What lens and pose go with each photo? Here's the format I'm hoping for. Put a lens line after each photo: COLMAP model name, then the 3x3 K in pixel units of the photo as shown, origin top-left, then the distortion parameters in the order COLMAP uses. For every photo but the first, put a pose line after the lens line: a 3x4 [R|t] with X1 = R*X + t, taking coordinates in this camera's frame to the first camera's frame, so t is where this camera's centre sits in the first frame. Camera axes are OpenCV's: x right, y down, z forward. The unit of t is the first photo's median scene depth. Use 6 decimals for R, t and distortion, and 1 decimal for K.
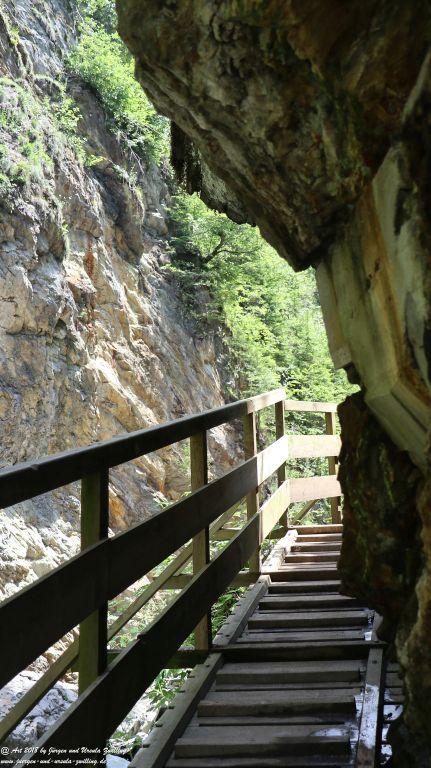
lens RADIAL K [[923.0, 0, 206.1], [0, 923.0, 369.3], [0, 0, 1]] dist [0.056221, 0.000000]
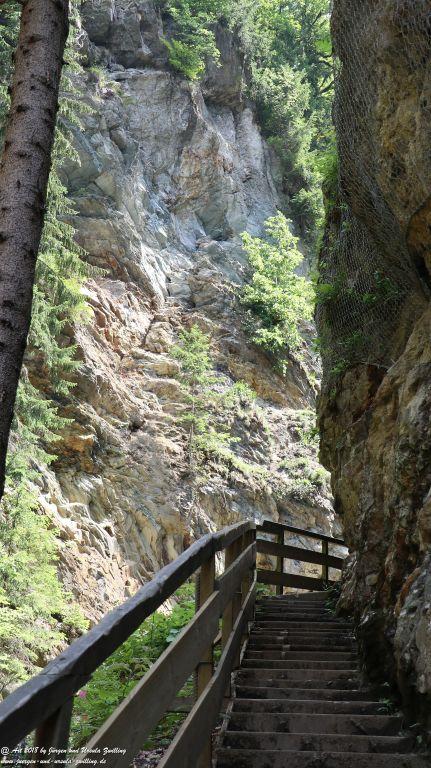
lens RADIAL K [[1268.5, 0, 184.5], [0, 1268.5, 332.9], [0, 0, 1]] dist [0.116548, 0.000000]
pose [[0.949902, -0.097448, -0.296968, 0.125521], [0.001104, 0.951193, -0.308595, 0.109212], [0.312546, 0.292807, 0.903648, -0.542412]]
